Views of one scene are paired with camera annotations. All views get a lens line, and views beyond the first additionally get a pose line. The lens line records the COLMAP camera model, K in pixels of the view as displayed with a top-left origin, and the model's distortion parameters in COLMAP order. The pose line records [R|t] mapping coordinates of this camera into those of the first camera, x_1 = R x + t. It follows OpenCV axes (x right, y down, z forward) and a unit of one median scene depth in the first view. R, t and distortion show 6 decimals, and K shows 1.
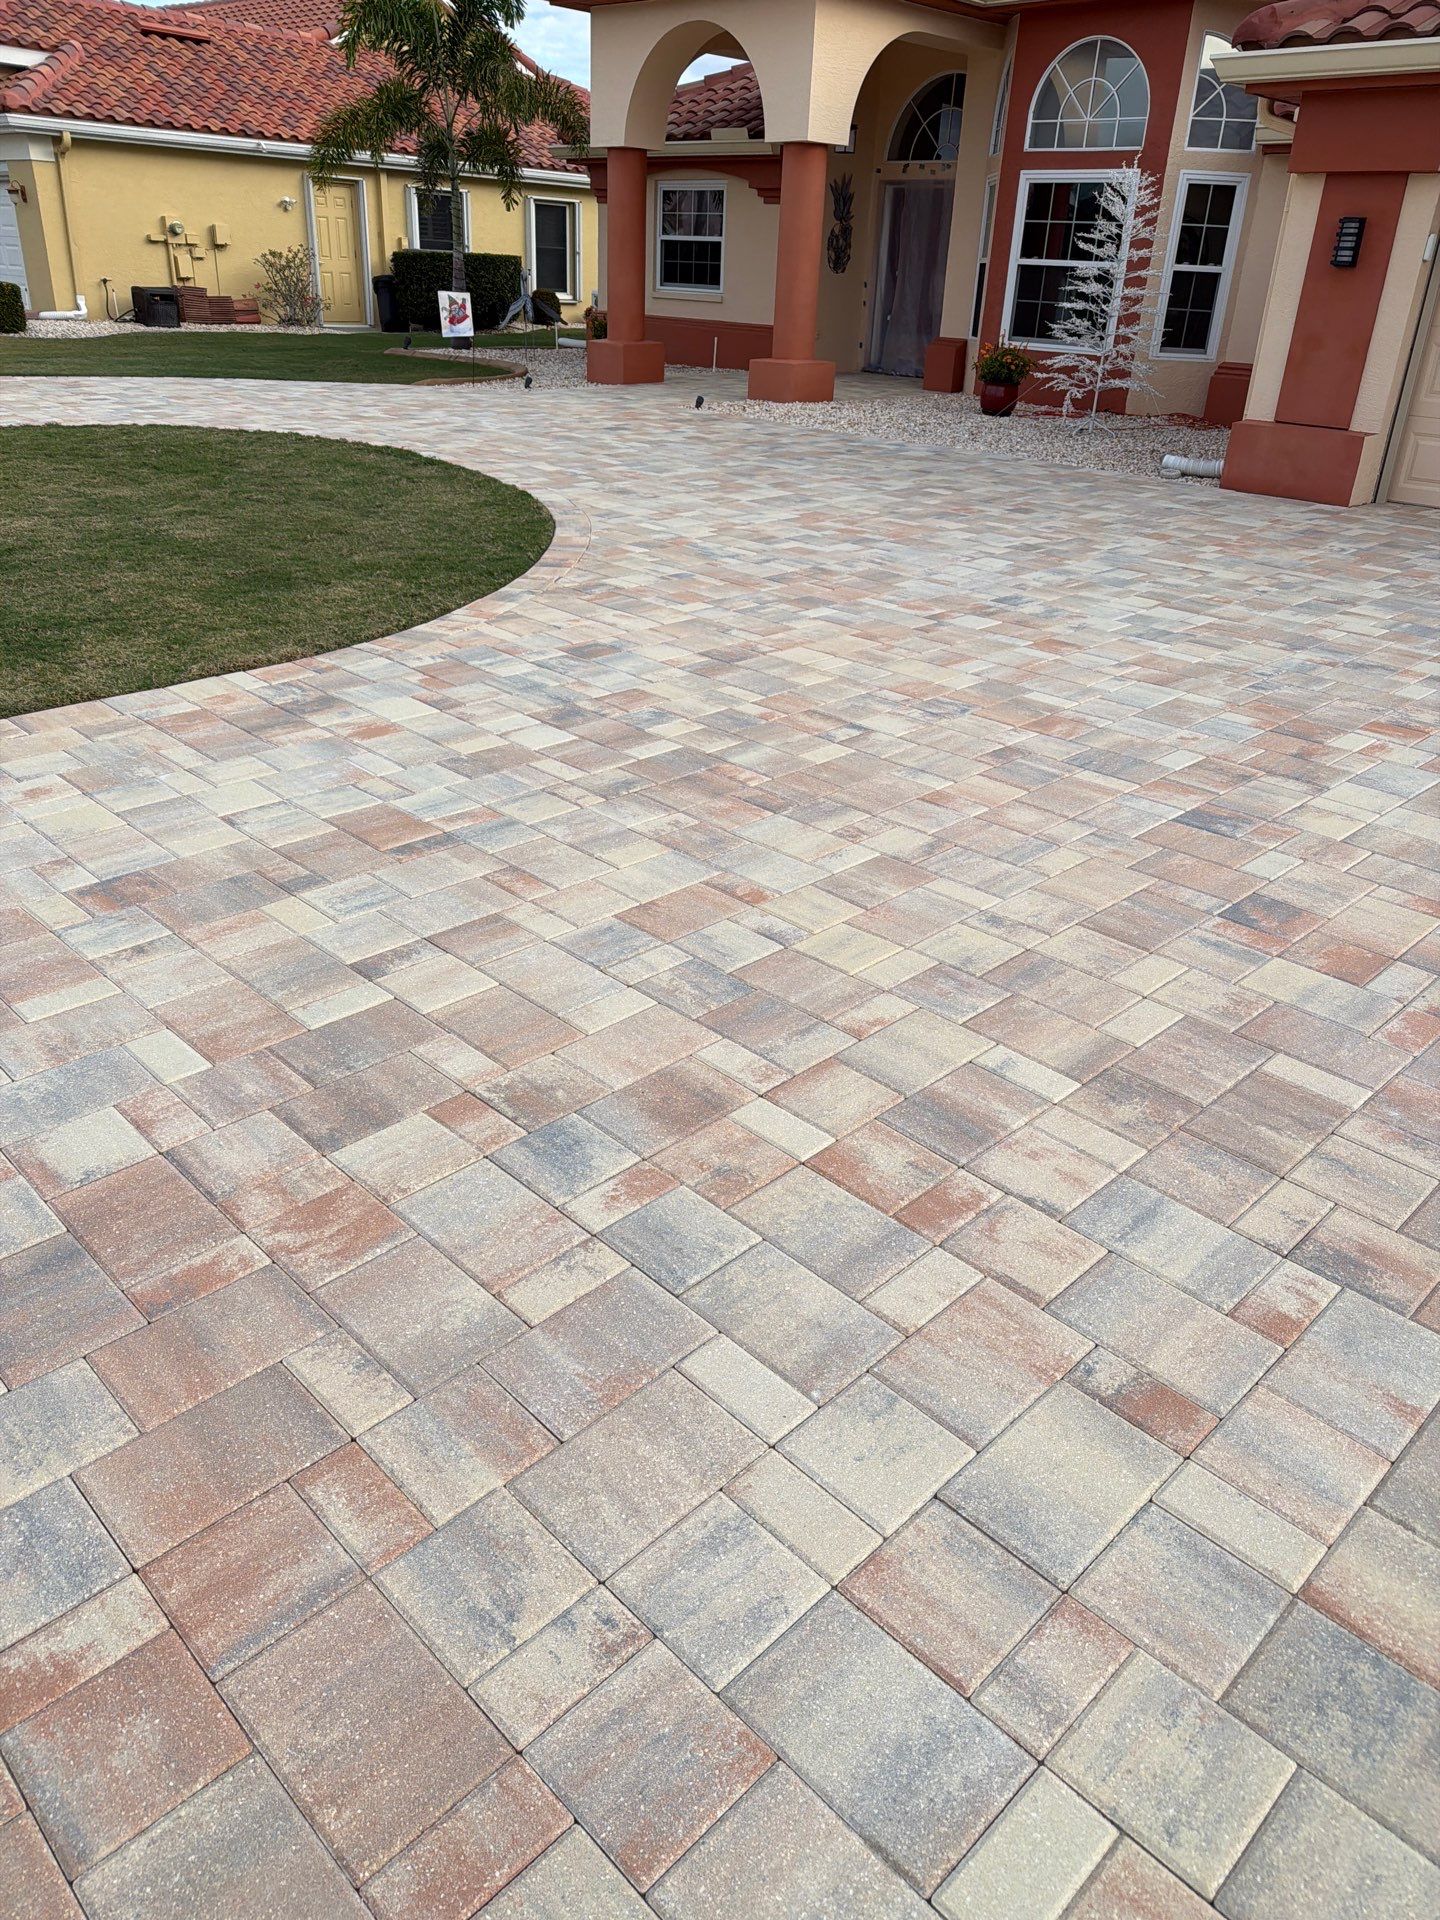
lens RADIAL K [[1335.6, 0, 707.5], [0, 1335.6, 925.0], [0, 0, 1]] dist [0.133377, -0.213978]
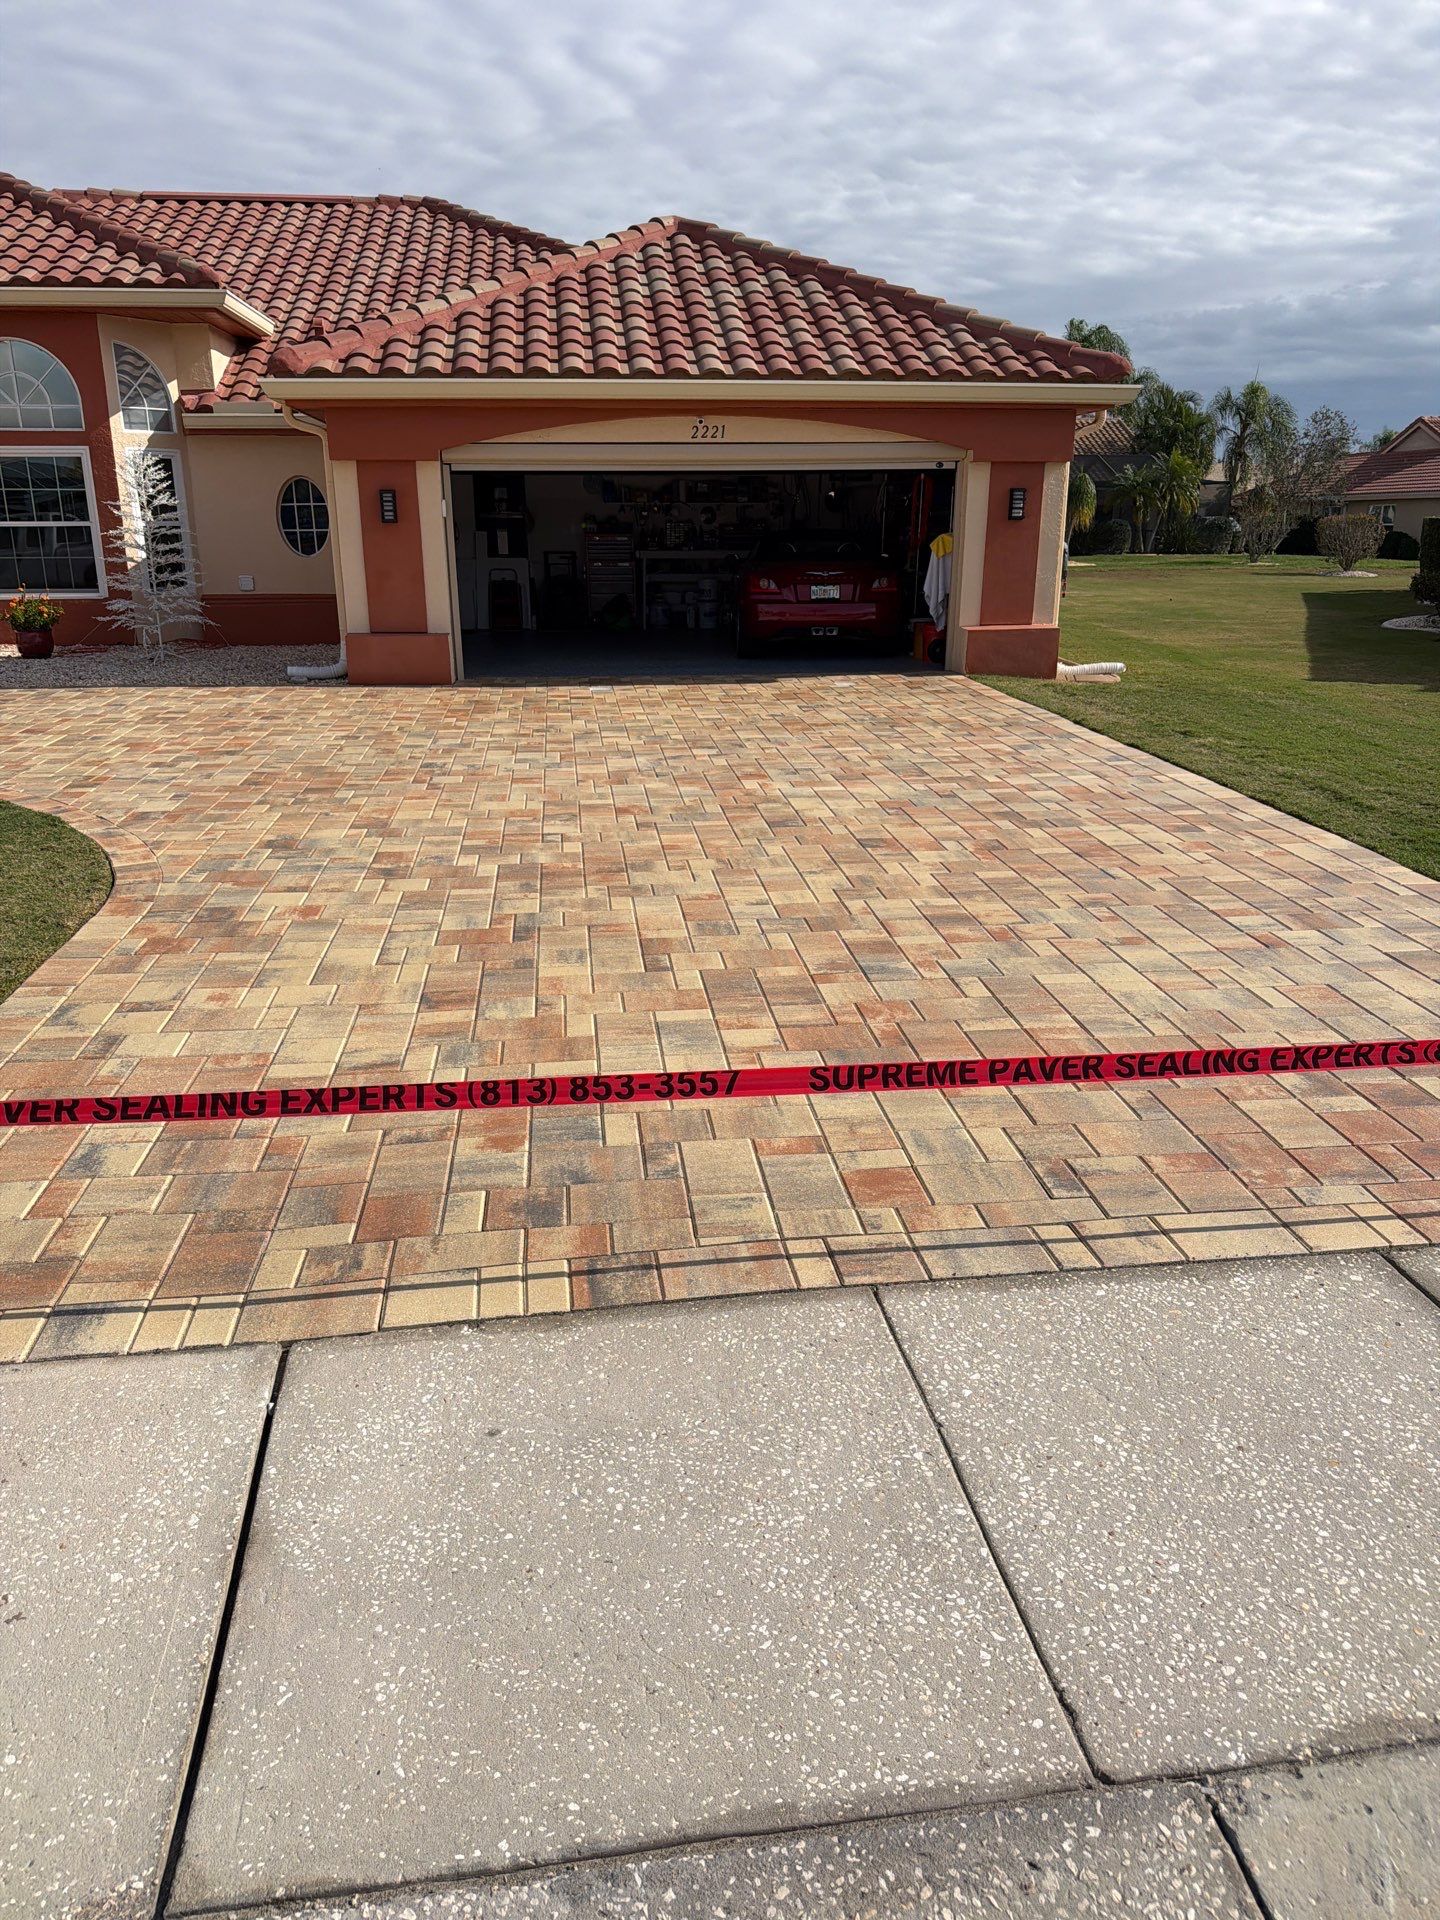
lens RADIAL K [[1328.4, 0, 702.7], [0, 1328.4, 959.4], [0, 0, 1]] dist [0.149146, -0.270593]
pose [[0.621135, -0.280353, 0.731843, -0.936931], [0.368964, 0.928470, 0.042526, -0.018549], [-0.691417, 0.243609, 0.680145, -0.100573]]
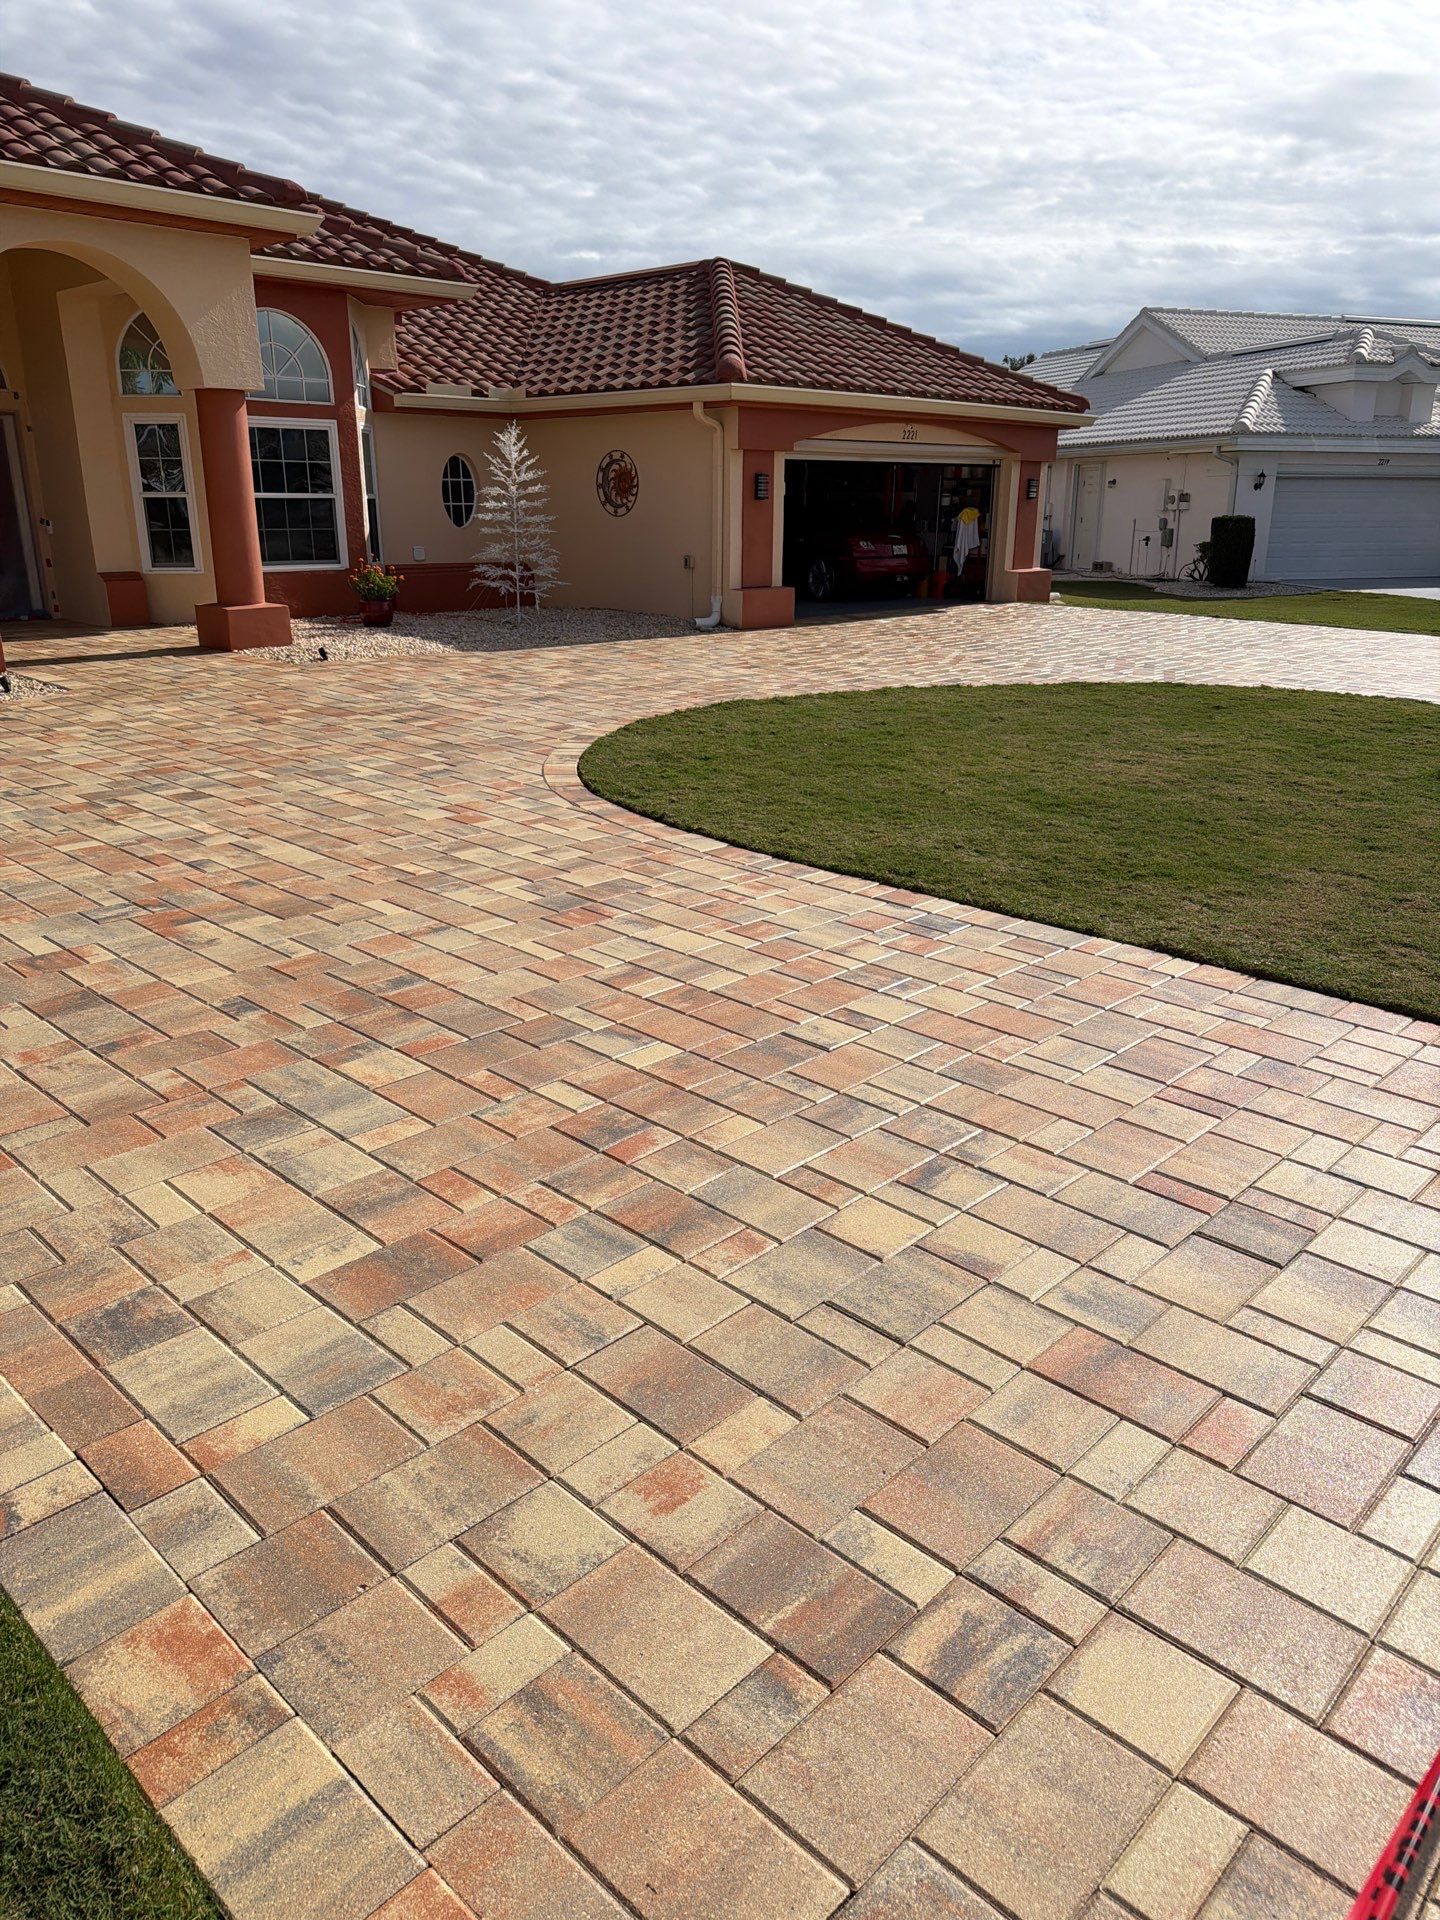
lens RADIAL K [[1365.7, 0, 720.0], [0, 1365.7, 960.0], [0, 0, 1]] dist [0.034191, -0.045863]
pose [[-0.030320, -0.355457, 0.934201, -2.840142], [0.433727, 0.837375, 0.332692, -1.193960], [-0.900534, 0.415275, 0.128782, 2.136973]]
